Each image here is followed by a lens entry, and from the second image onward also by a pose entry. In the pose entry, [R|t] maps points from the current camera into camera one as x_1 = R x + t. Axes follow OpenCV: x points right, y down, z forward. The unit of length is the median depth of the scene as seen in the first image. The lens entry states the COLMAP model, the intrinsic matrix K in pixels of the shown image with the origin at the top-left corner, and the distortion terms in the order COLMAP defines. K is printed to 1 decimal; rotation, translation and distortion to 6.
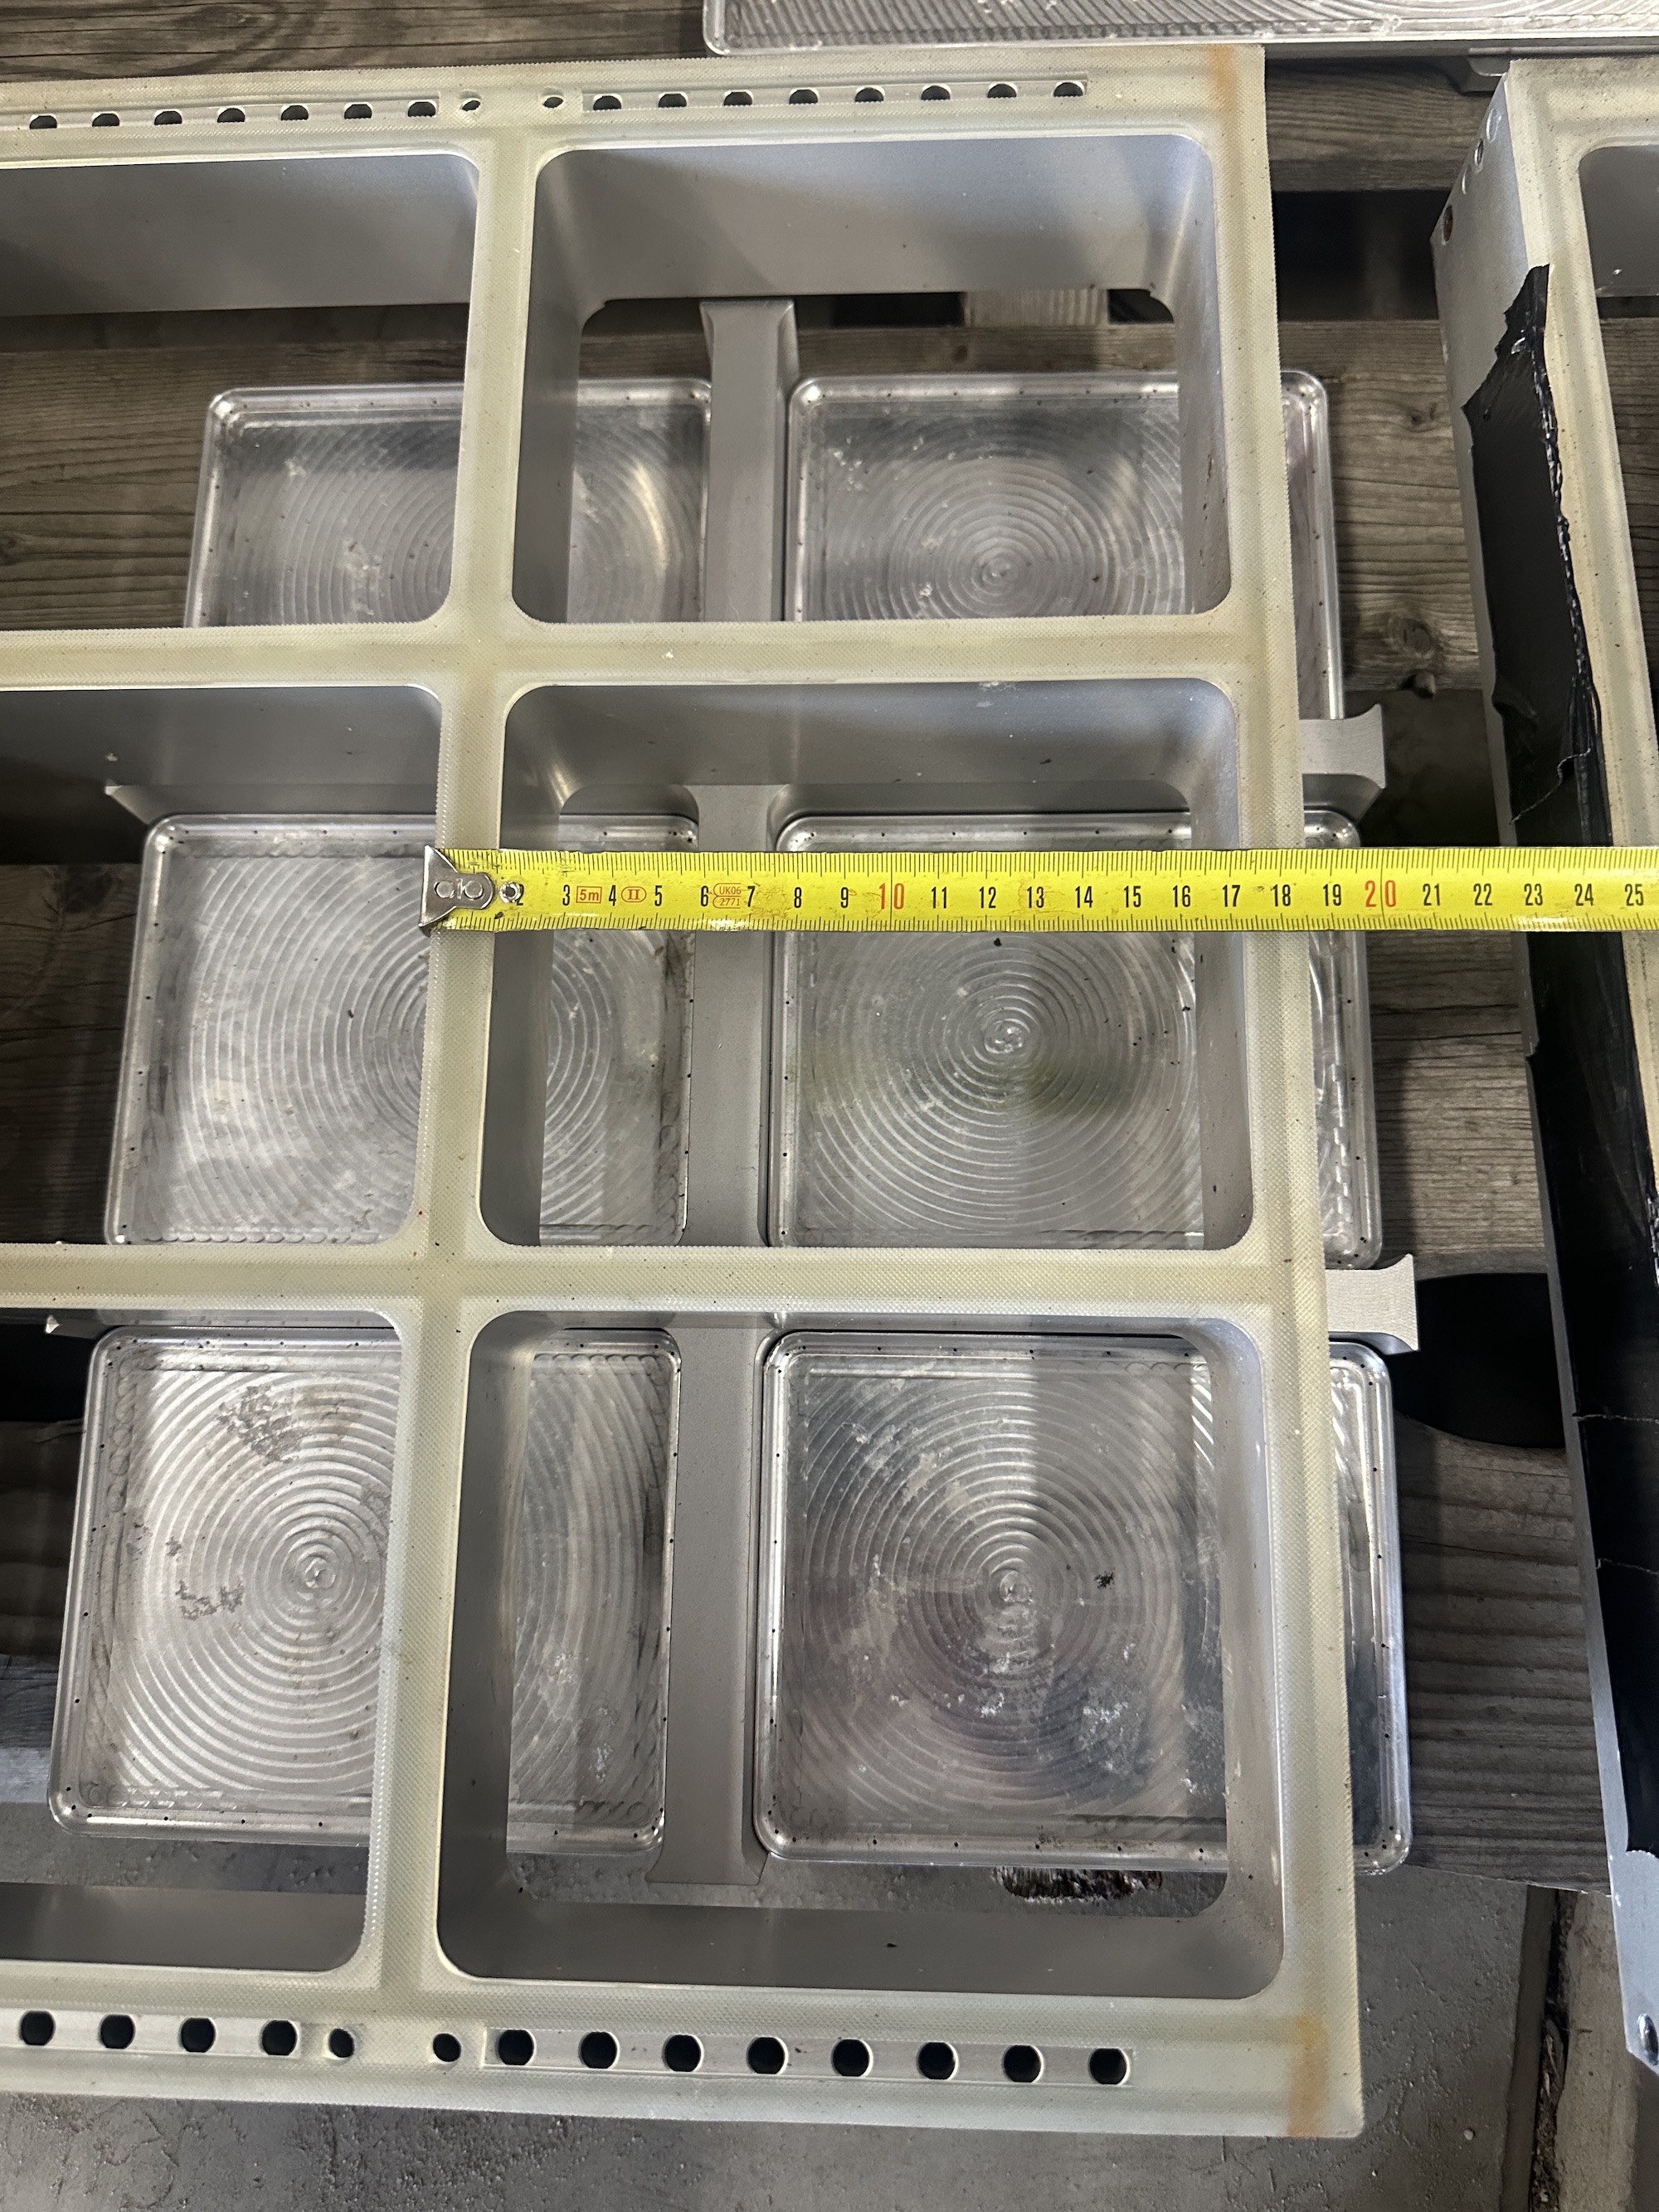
lens RADIAL K [[1673.7, 0, 806.5], [0, 1673.7, 1111.0], [0, 0, 1]] dist [-0.025897, -0.012923]
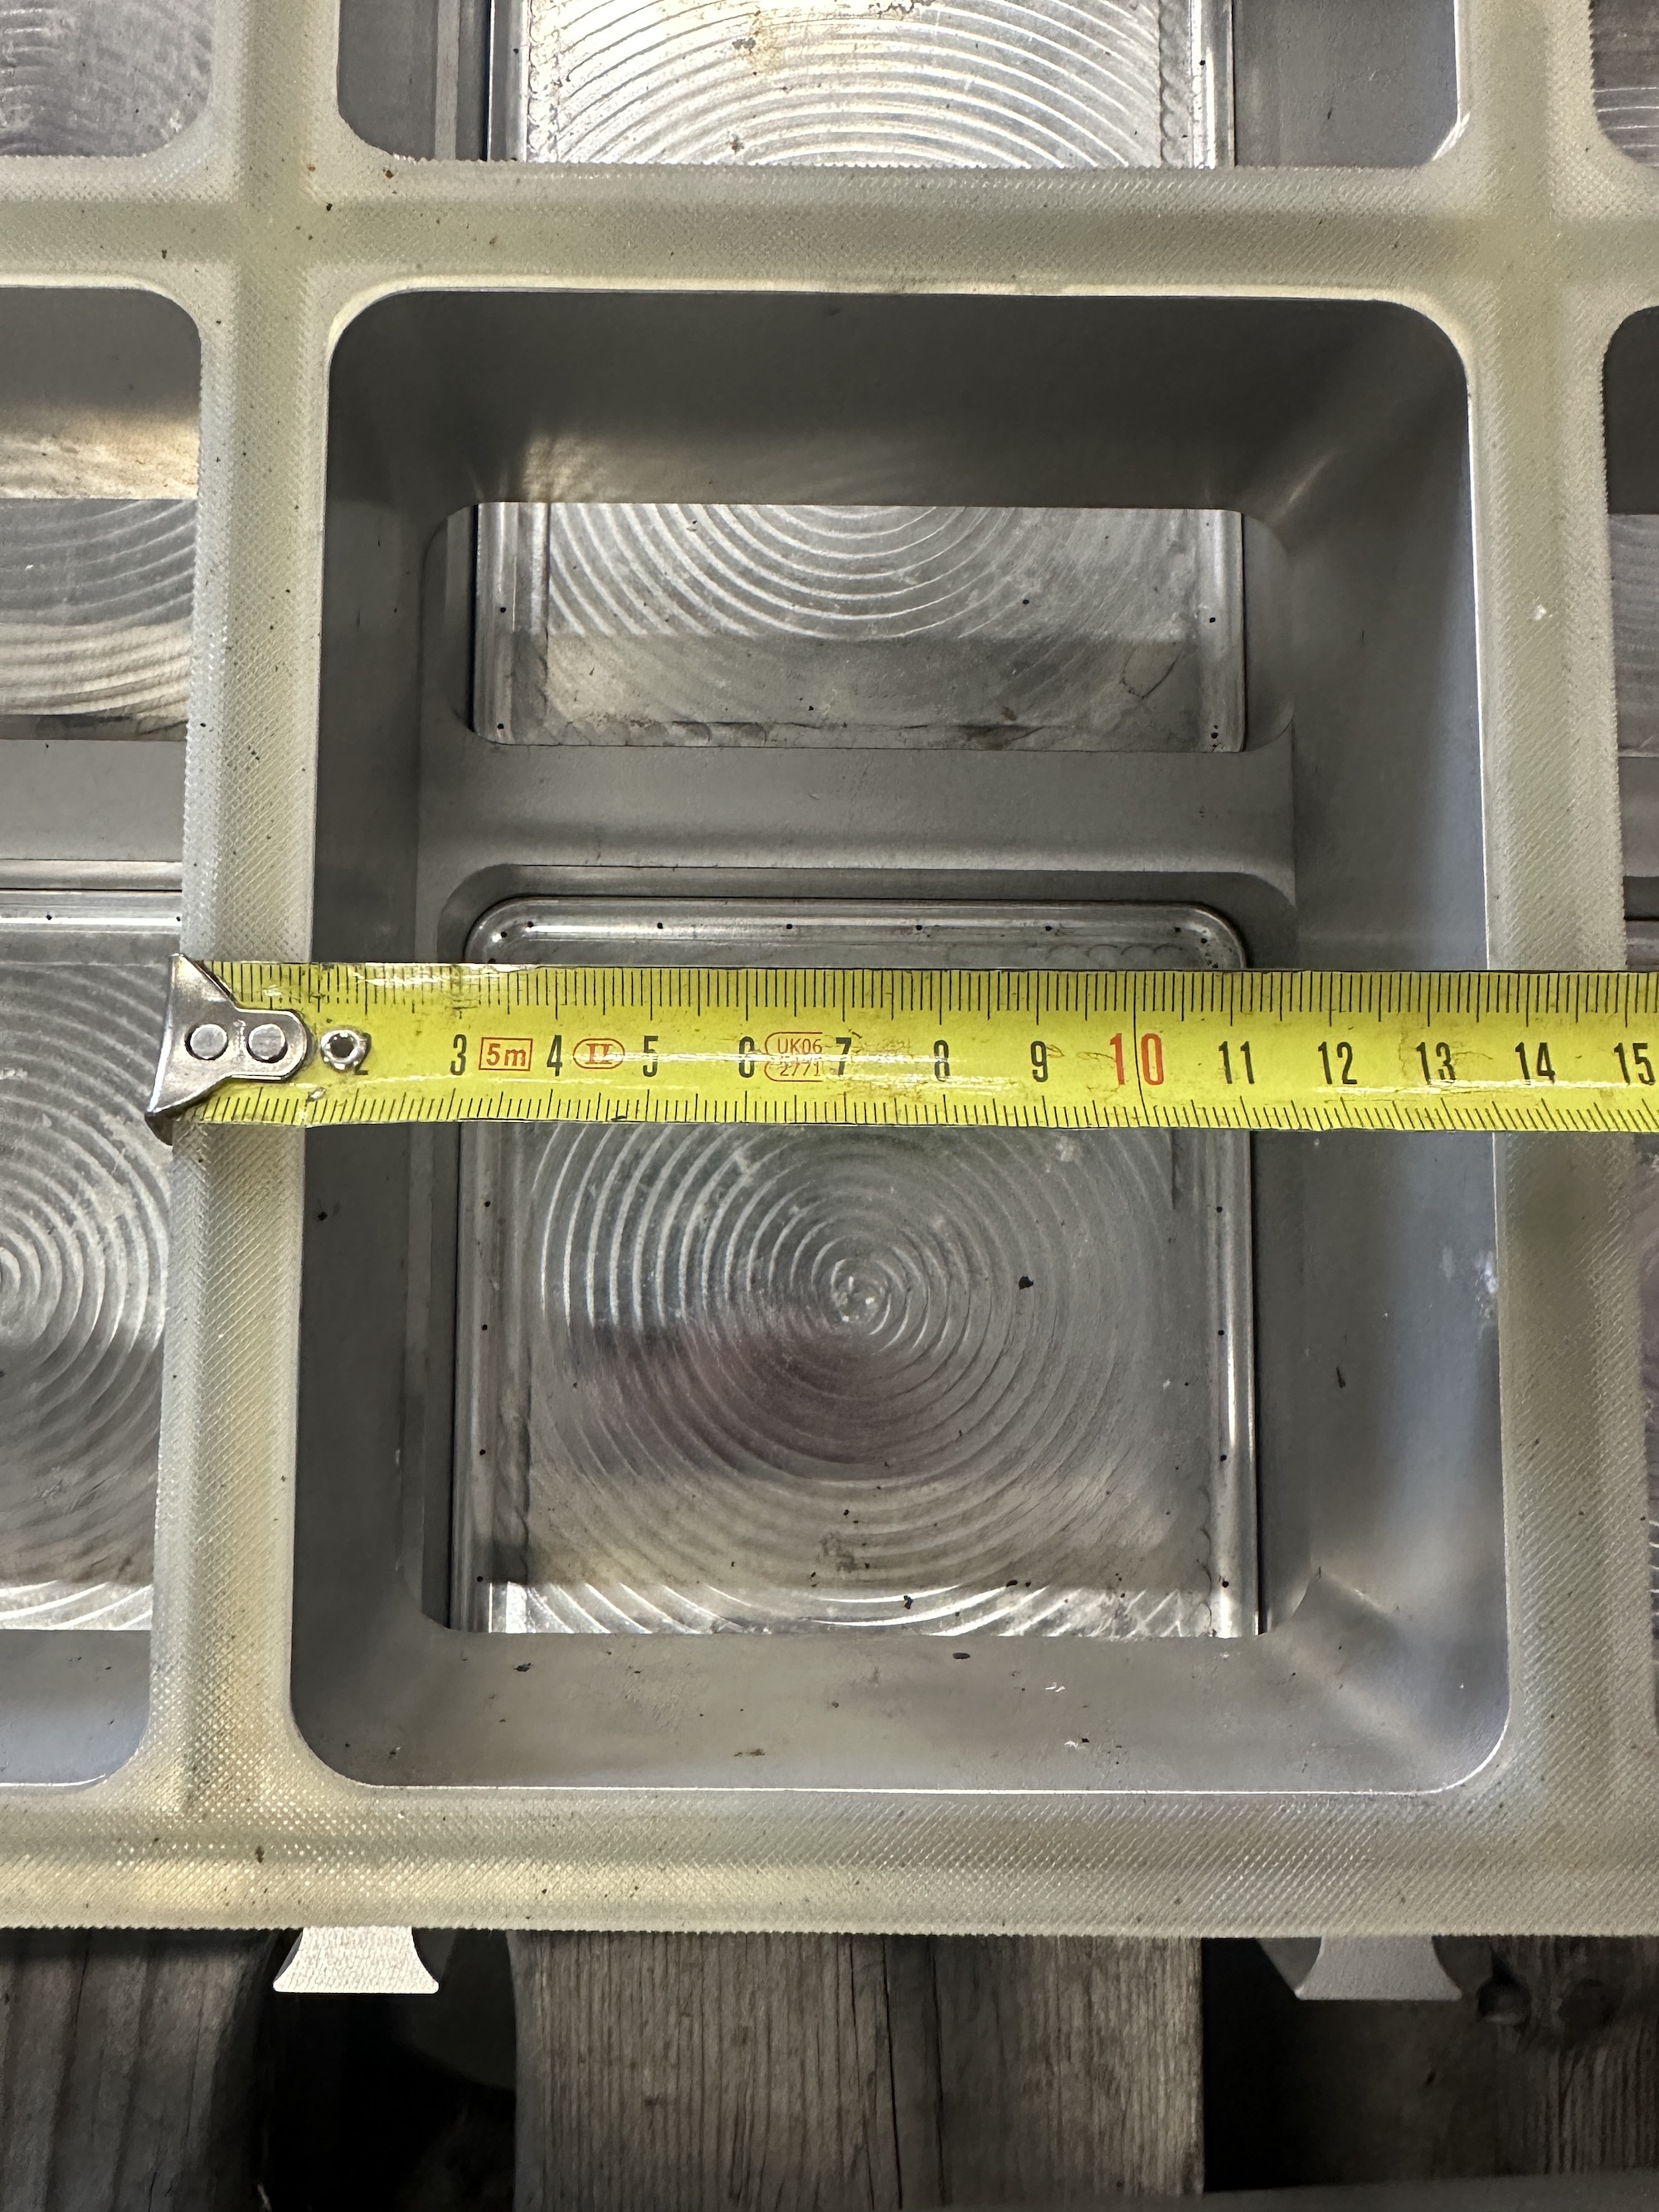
lens RADIAL K [[1536.2, 0, 777.7], [0, 1536.2, 1058.3], [0, 0, 1]] dist [0.000998, -0.000969]
pose [[0.003761, 0.999891, -0.014252, 0.043013], [-0.981001, 0.006454, 0.193894, -0.123578], [0.193965, 0.013252, 0.980919, 0.453521]]
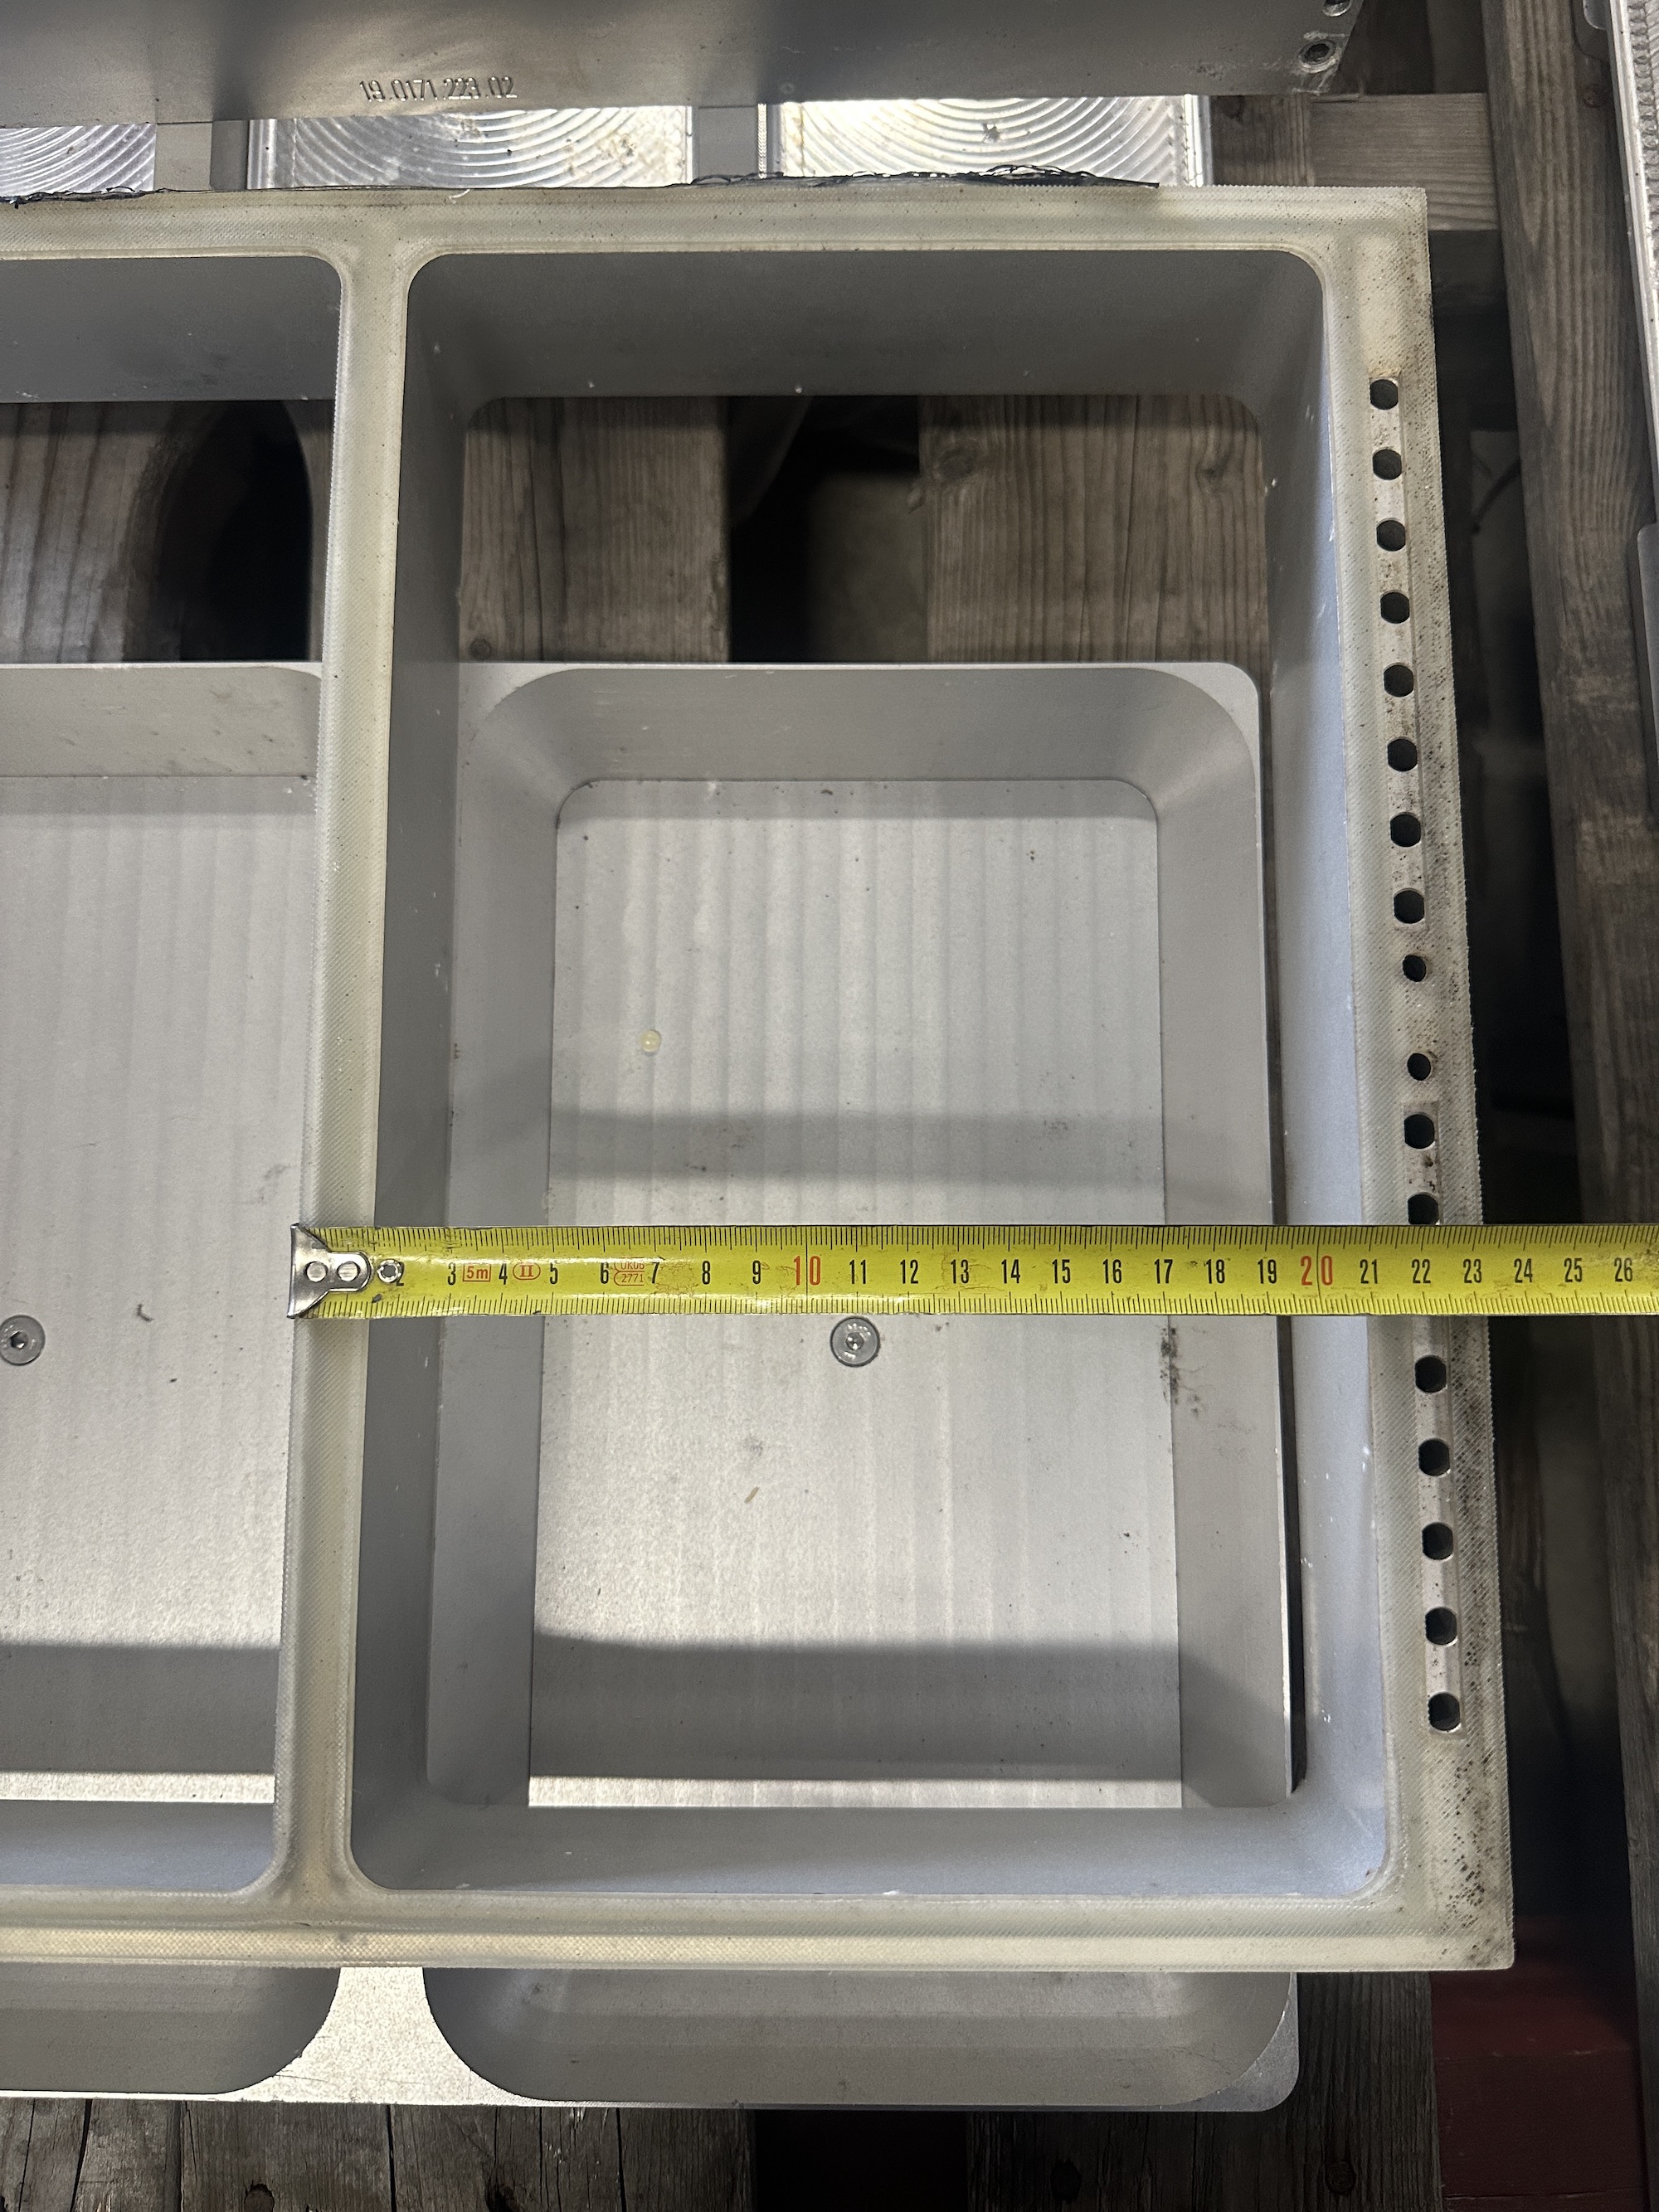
lens RADIAL K [[1673.7, 0, 834.8], [0, 1673.7, 1112.5], [0, 0, 1]] dist [-0.025897, -0.012923]
pose [[0.026025, 0.997185, -0.070316, 0.901422], [-0.976641, 0.040371, 0.211051, -0.450822], [0.213296, 0.063181, 0.974943, 0.074601]]
